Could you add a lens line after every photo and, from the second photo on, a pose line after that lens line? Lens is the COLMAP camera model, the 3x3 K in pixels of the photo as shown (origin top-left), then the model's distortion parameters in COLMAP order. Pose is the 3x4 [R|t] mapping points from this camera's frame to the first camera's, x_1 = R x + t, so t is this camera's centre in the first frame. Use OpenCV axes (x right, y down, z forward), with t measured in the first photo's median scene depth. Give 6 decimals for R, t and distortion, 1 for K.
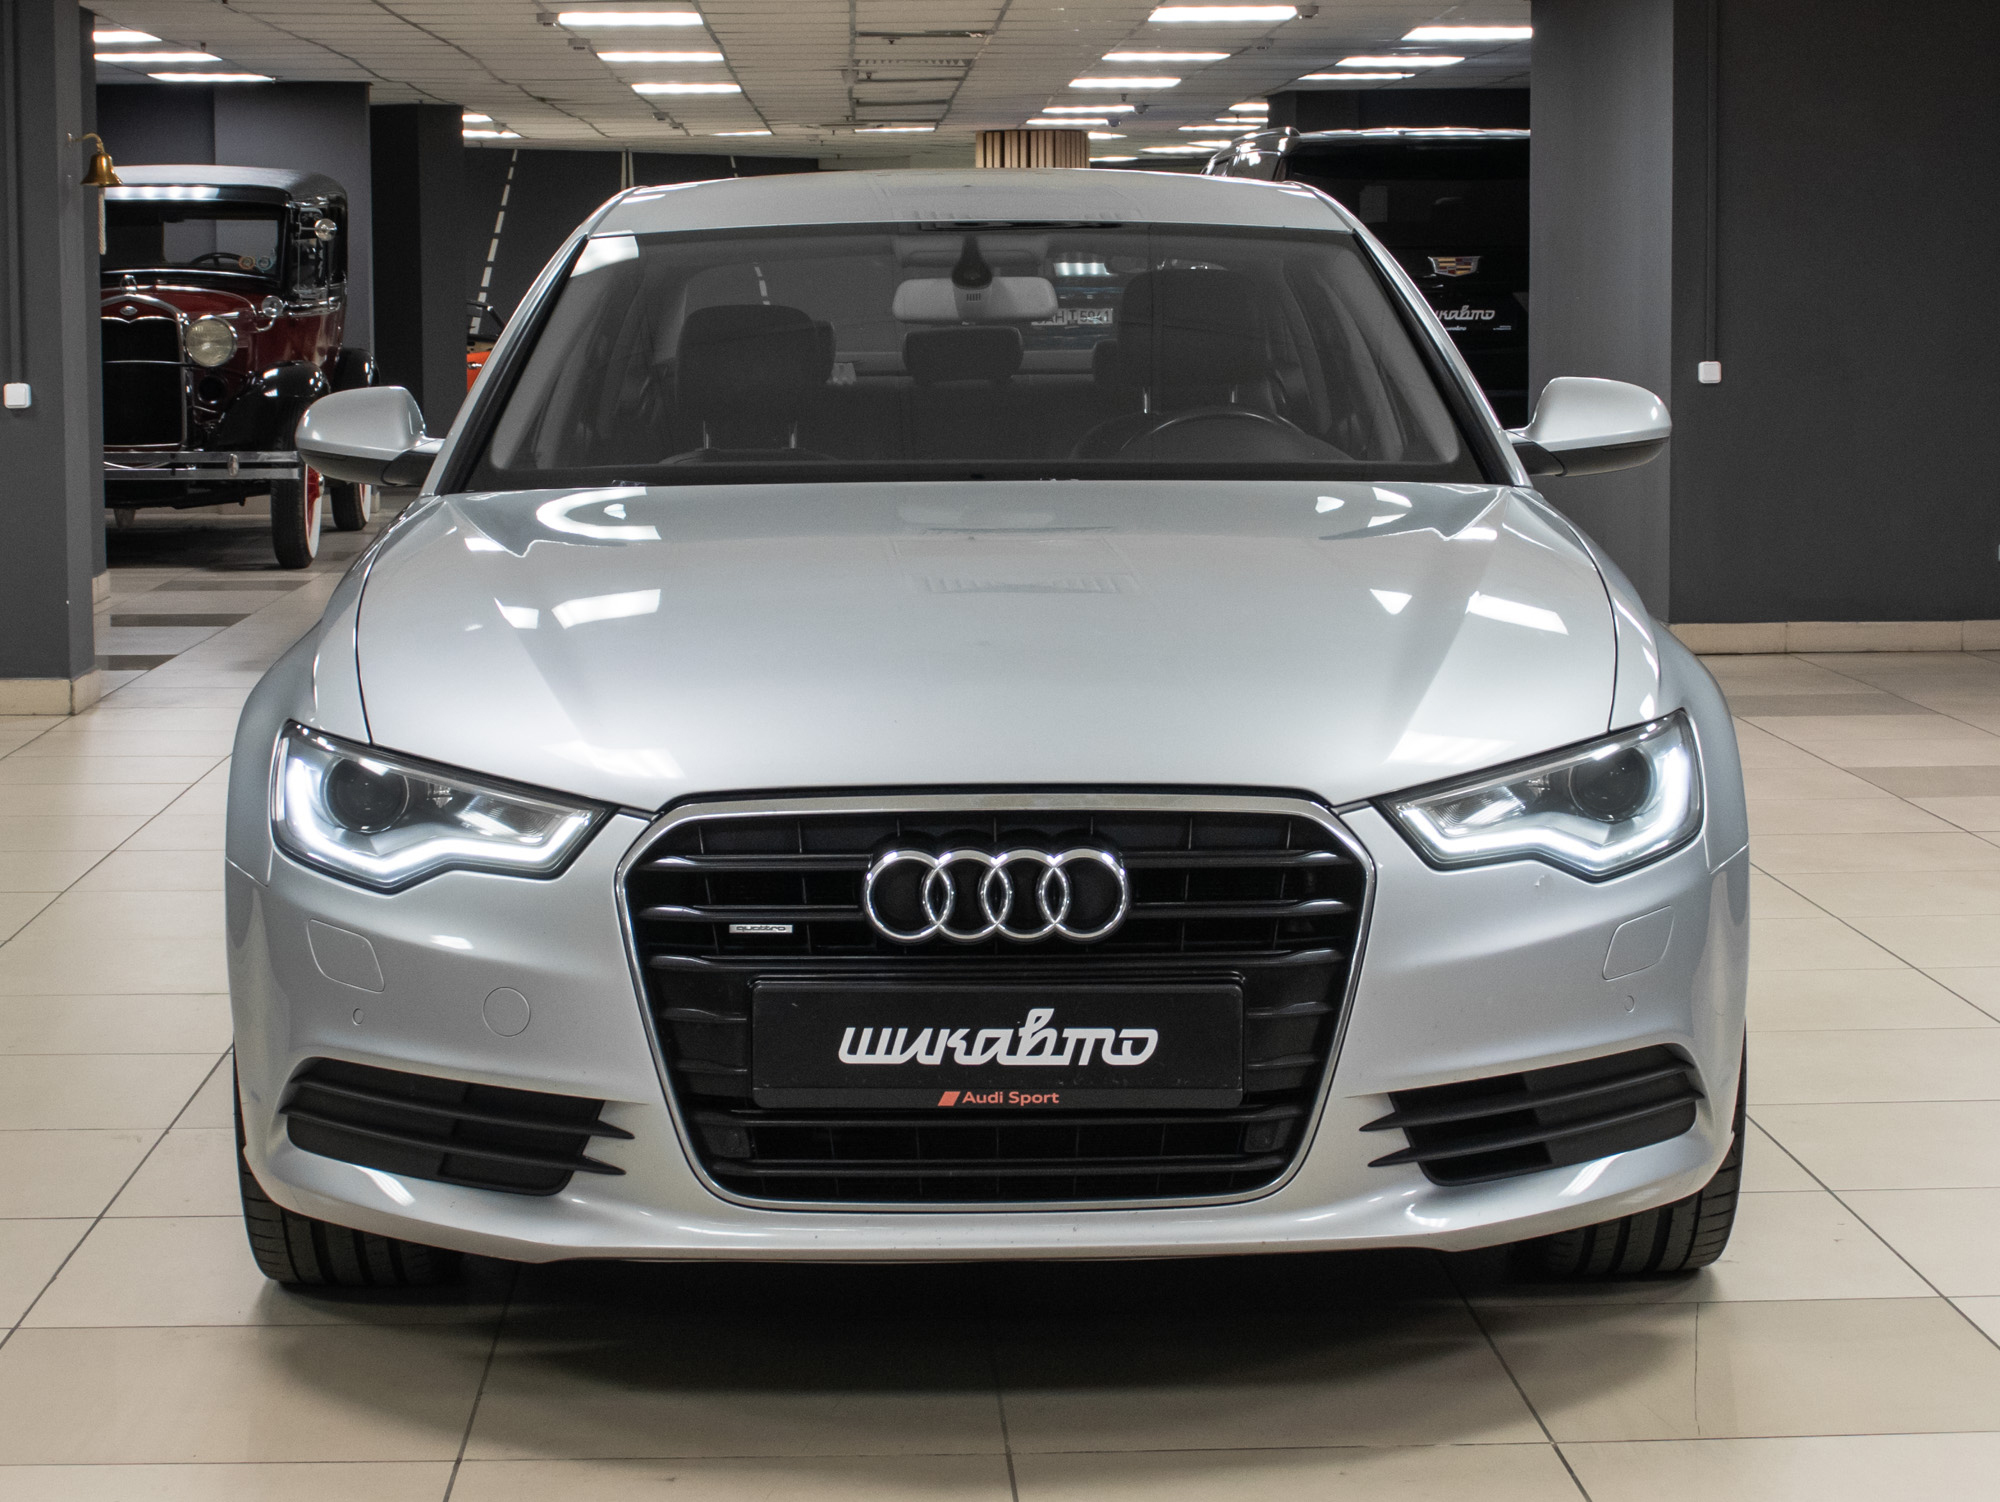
lens RADIAL K [[4025.2, 0, 1000.0], [0, 4025.2, 751.0], [0, 0, 1]] dist [-0.005130, -0.308987]
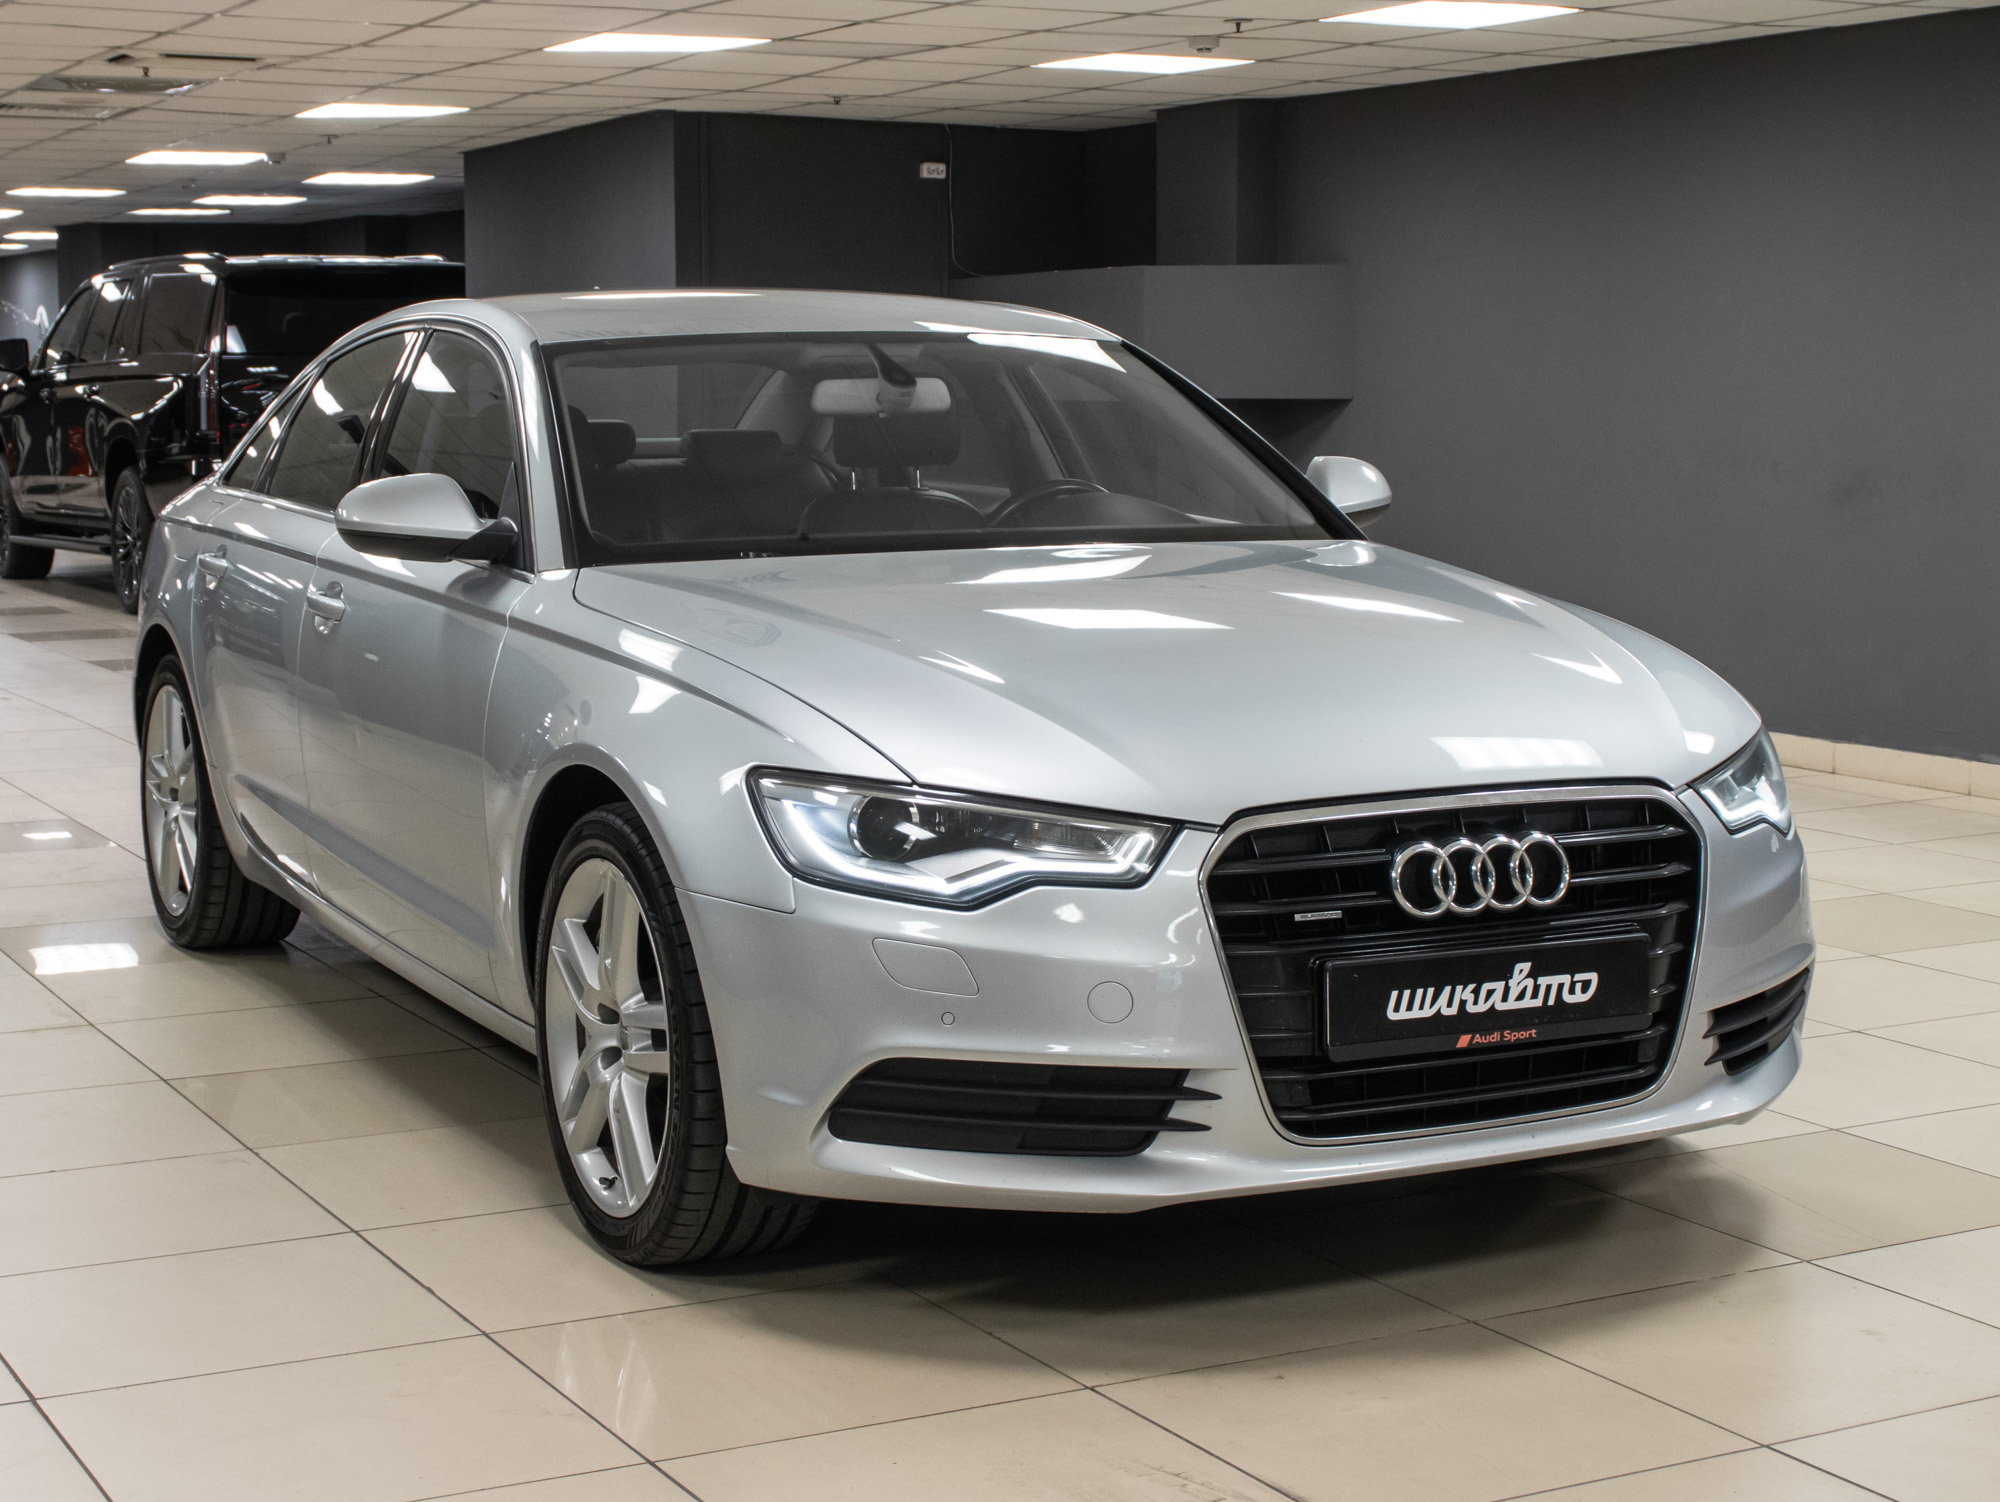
lens RADIAL K [[3194.1, 0, 1000.0], [0, 3194.1, 751.0], [0, 0, 1]] dist [0.002274, -0.024489]
pose [[0.897588, -0.049867, 0.438006, -0.566764], [0.049882, 0.998689, 0.011480, -0.021582], [-0.438005, 0.011545, 0.898899, 0.173273]]
